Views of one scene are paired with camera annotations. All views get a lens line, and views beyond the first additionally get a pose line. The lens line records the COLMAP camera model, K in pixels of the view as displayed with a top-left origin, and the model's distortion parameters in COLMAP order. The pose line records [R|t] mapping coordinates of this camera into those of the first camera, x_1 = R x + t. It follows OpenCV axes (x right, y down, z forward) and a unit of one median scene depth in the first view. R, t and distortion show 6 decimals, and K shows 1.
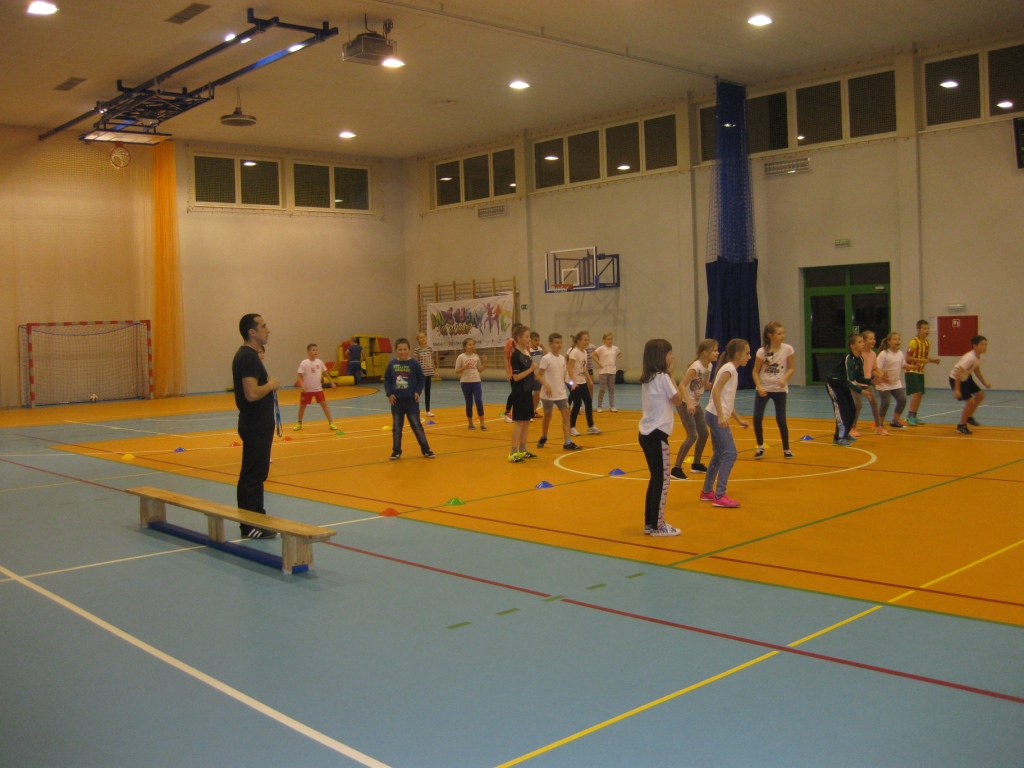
lens RADIAL K [[1053.3, 0, 513.5], [0, 1053.3, 379.1], [0, 0, 1]] dist [-0.128600, 0.000000]
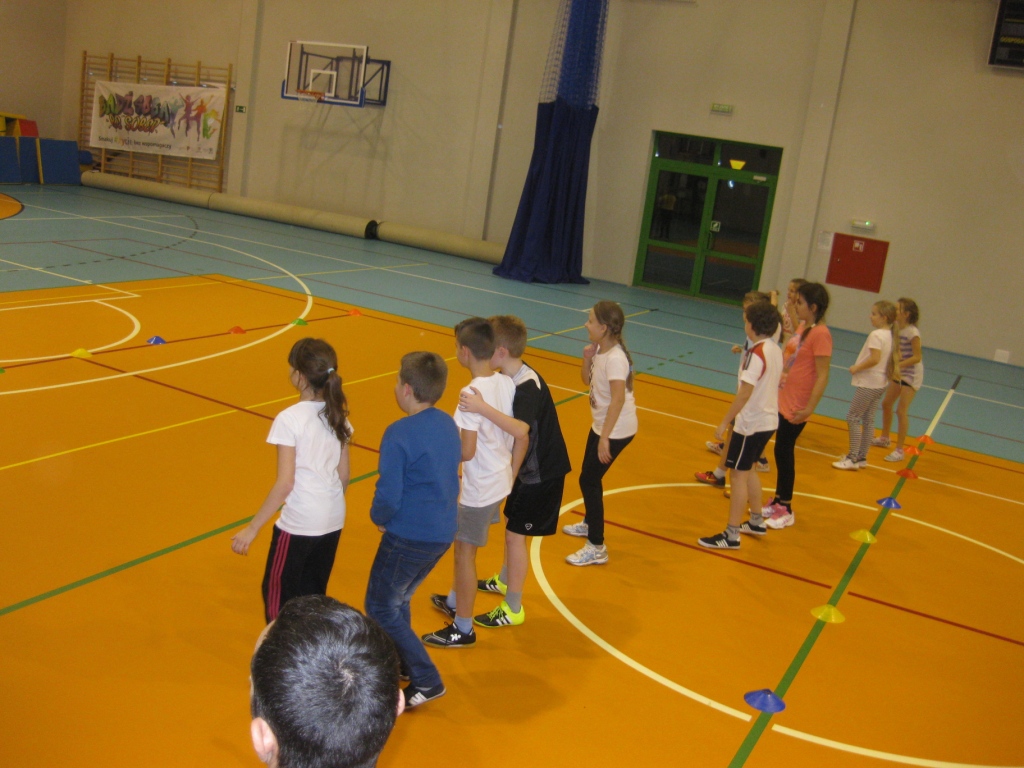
lens RADIAL K [[1053.3, 0, 505.3], [0, 1053.3, 387.1], [0, 0, 1]] dist [-0.128600, 0.000000]
pose [[0.931542, 0.073226, 0.356184, -0.063274], [-0.144641, 0.973308, 0.178188, -0.037819], [-0.333629, -0.217508, 0.917269, 0.258861]]
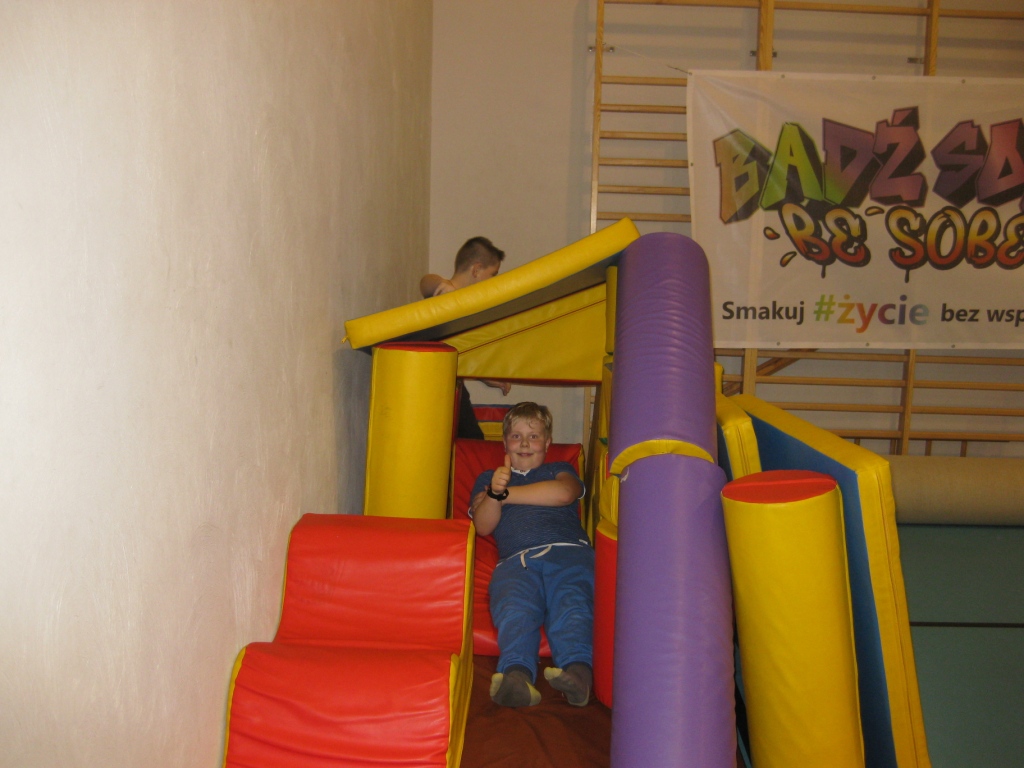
lens RADIAL K [[1053.3, 0, 511.8], [0, 1053.3, 383.3], [0, 0, 1]] dist [-0.128600, 0.000000]
pose [[0.708771, -0.066926, 0.702257, -0.261241], [-0.012644, 0.994124, 0.107503, -0.045812], [-0.705325, -0.085075, 0.703760, 1.054542]]
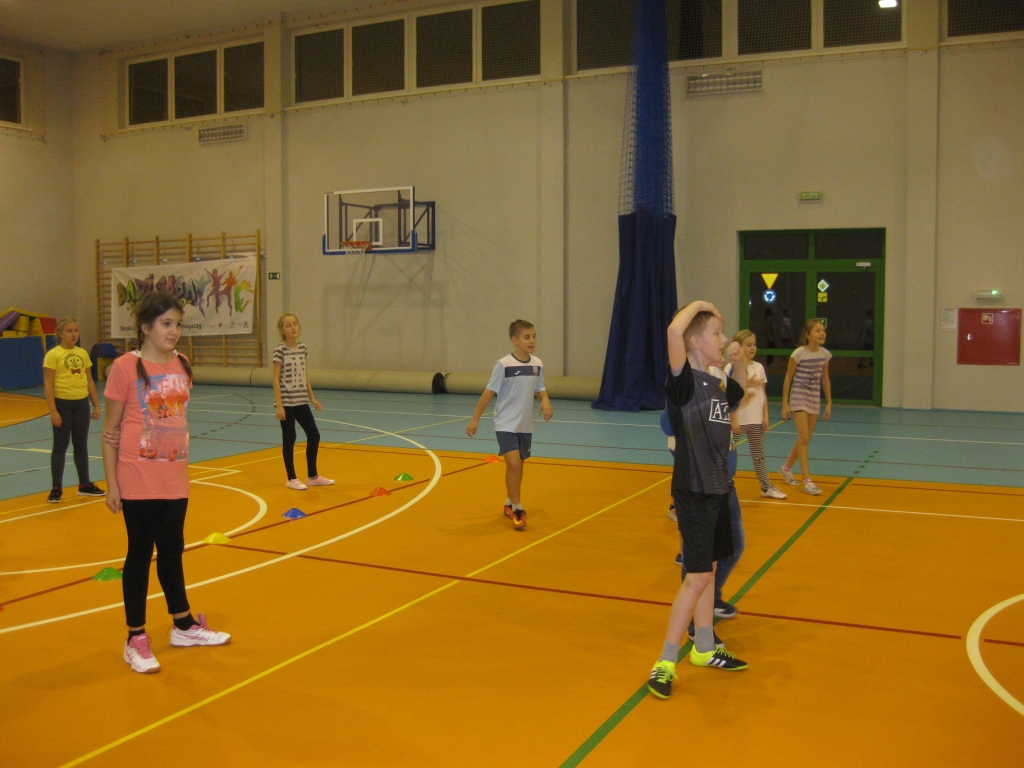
lens RADIAL K [[1053.3, 0, 499.1], [0, 1053.3, 399.3], [0, 0, 1]] dist [-0.128600, 0.000000]
pose [[0.935485, -0.004702, 0.353336, -0.098046], [-0.008621, 0.999310, 0.036124, -0.015770], [-0.353262, -0.036840, 0.934799, 0.337531]]
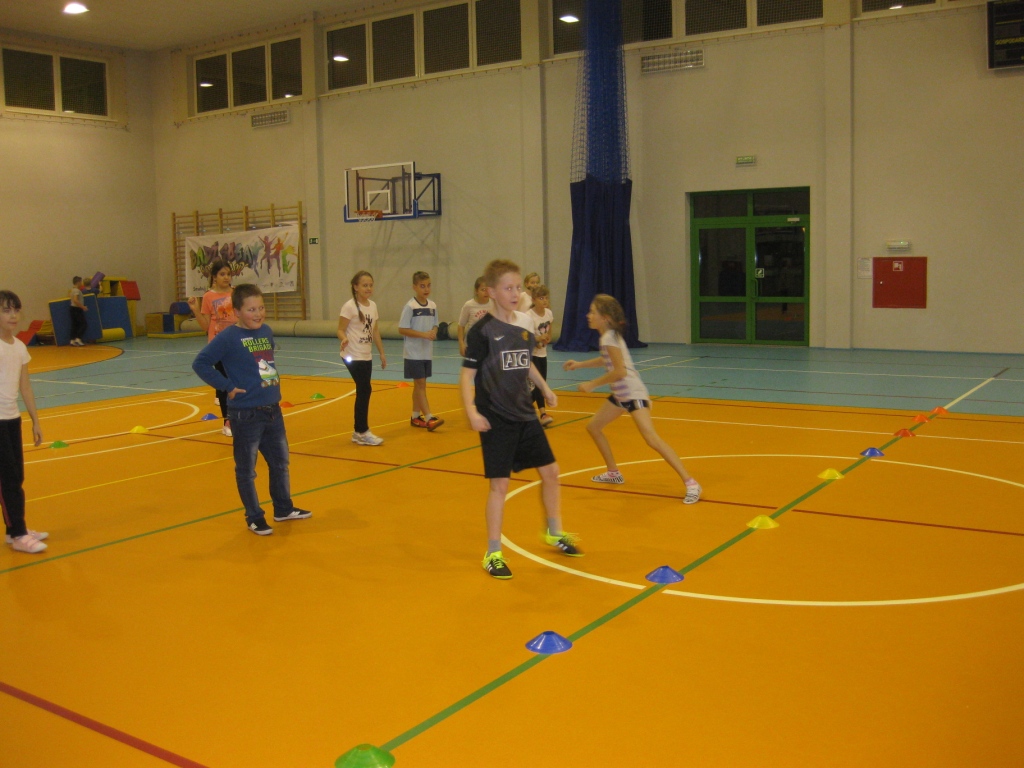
lens RADIAL K [[1053.3, 0, 516.5], [0, 1053.3, 384.8], [0, 0, 1]] dist [-0.128600, 0.000000]
pose [[0.972896, -0.013265, 0.230862, -0.025133], [0.000206, 0.998403, 0.056500, -0.006439], [-0.231243, -0.054921, 0.971345, 0.219849]]
